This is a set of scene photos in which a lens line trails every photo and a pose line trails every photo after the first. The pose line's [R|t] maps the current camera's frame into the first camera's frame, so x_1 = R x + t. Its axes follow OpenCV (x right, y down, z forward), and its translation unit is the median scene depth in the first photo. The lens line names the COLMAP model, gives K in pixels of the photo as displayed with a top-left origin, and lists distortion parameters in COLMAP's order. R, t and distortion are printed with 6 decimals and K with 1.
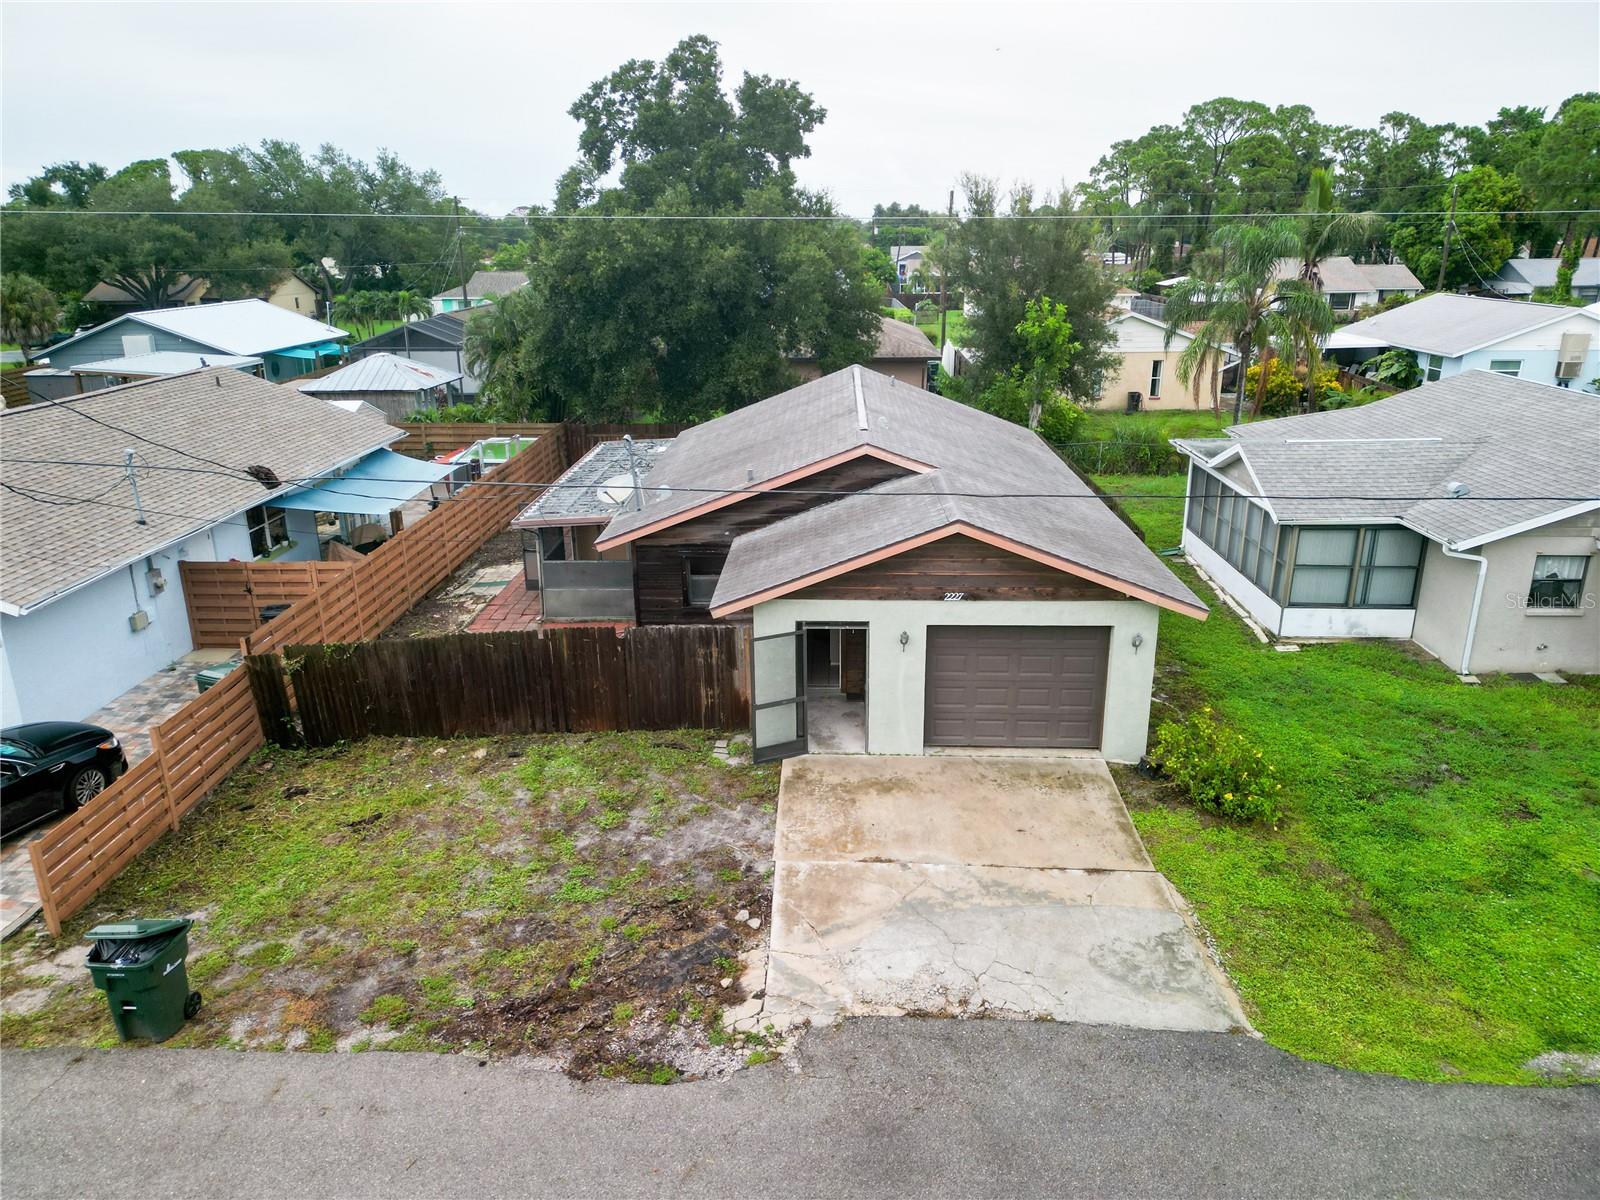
lens RADIAL K [[1114.4, 0, 798.6], [0, 1114.4, 591.3], [0, 0, 1]] dist [0.059155, -0.040092]
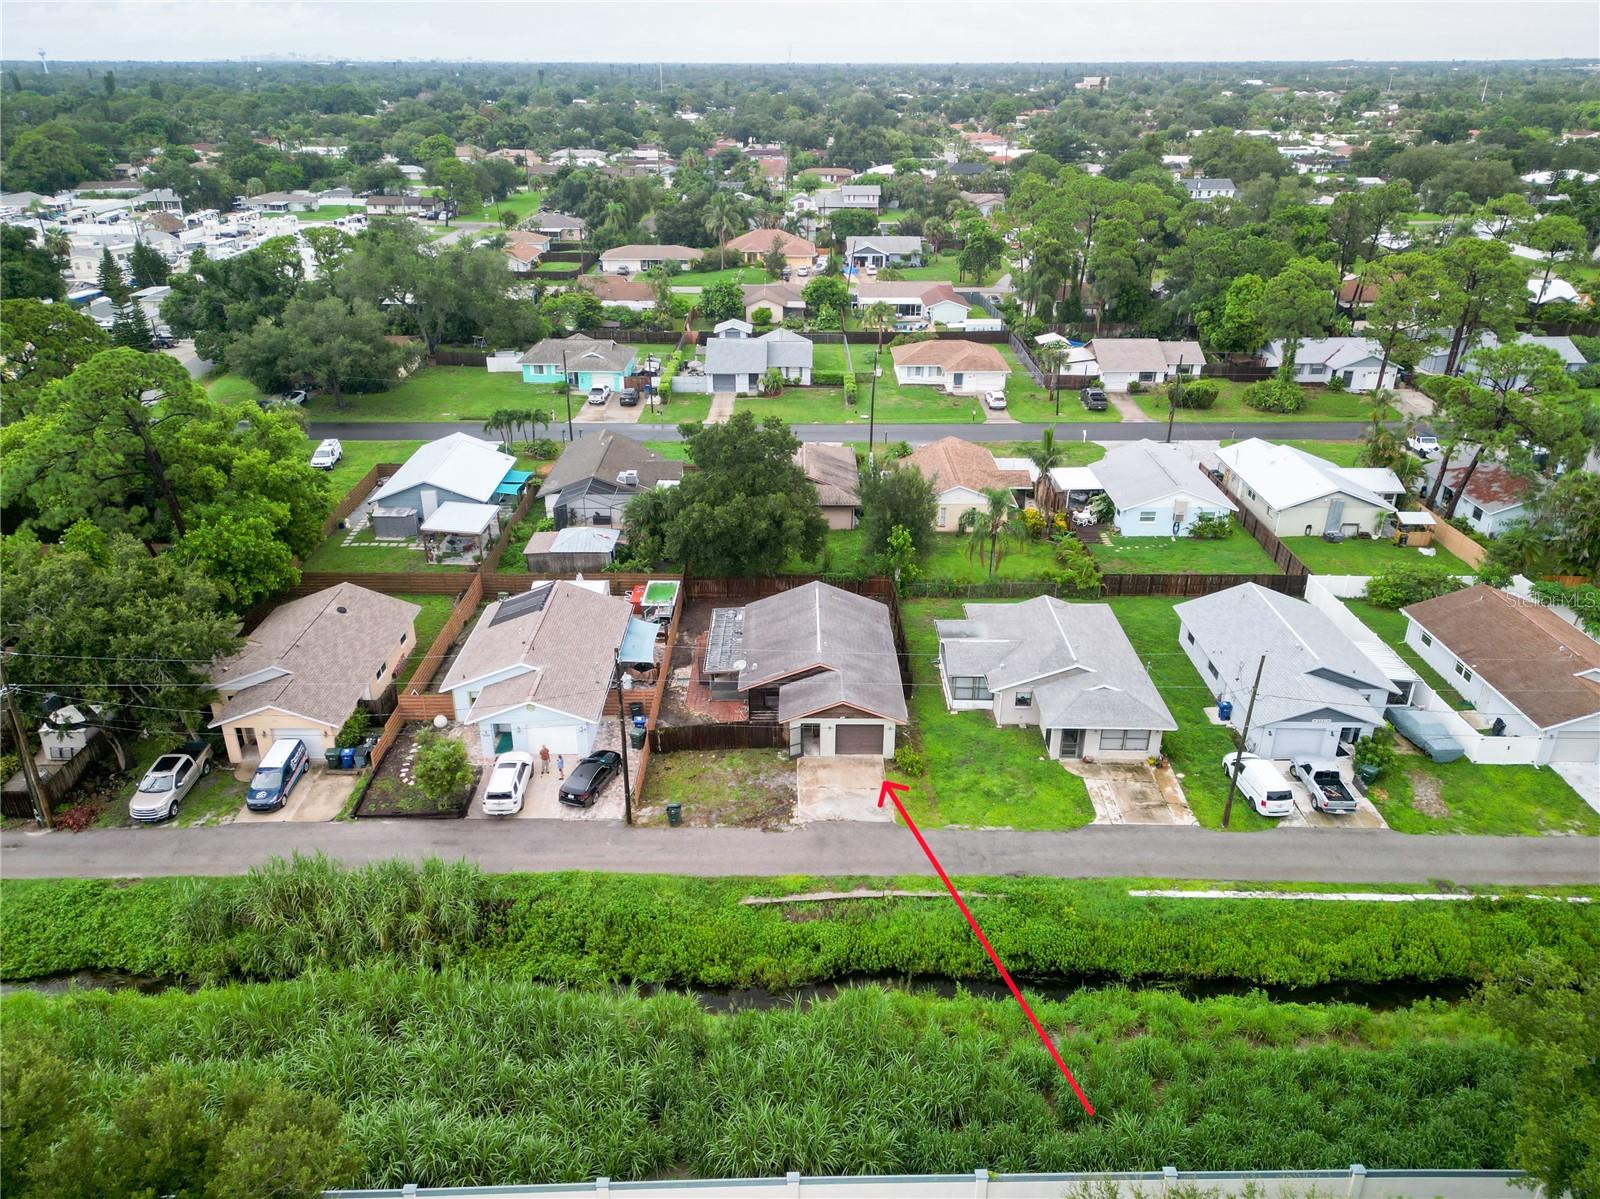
lens RADIAL K [[1114.4, 0, 797.9], [0, 1114.4, 598.2], [0, 0, 1]] dist [0.059155, -0.040092]
pose [[0.999417, -0.006457, 0.033519, -0.137963], [0.002394, 0.992785, 0.119881, -0.856072], [-0.034051, -0.119731, 0.992222, -2.722072]]
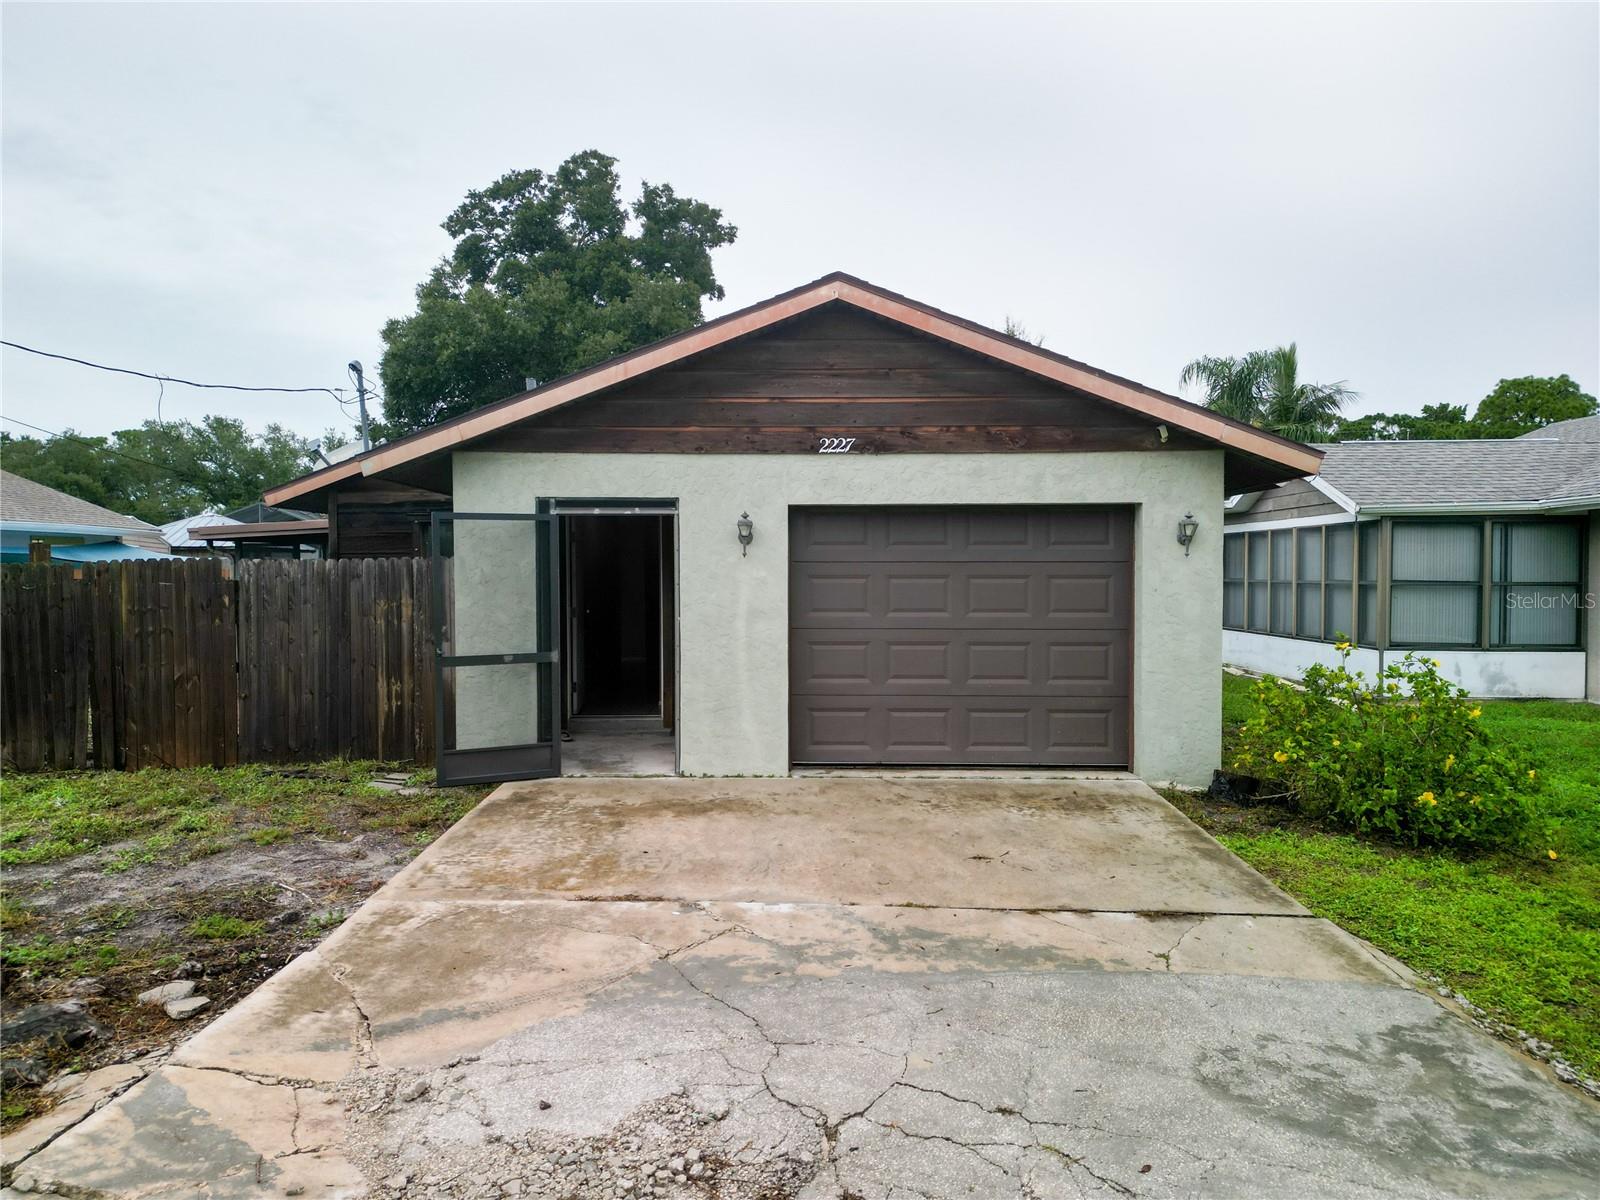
lens RADIAL K [[1114.4, 0, 798.0], [0, 1114.4, 601.4], [0, 0, 1]] dist [0.059155, -0.040092]
pose [[0.999518, 0.006156, 0.030412, 0.105180], [0.002543, 0.960575, -0.278009, 0.221054], [-0.030925, 0.277953, 0.960097, 0.513633]]
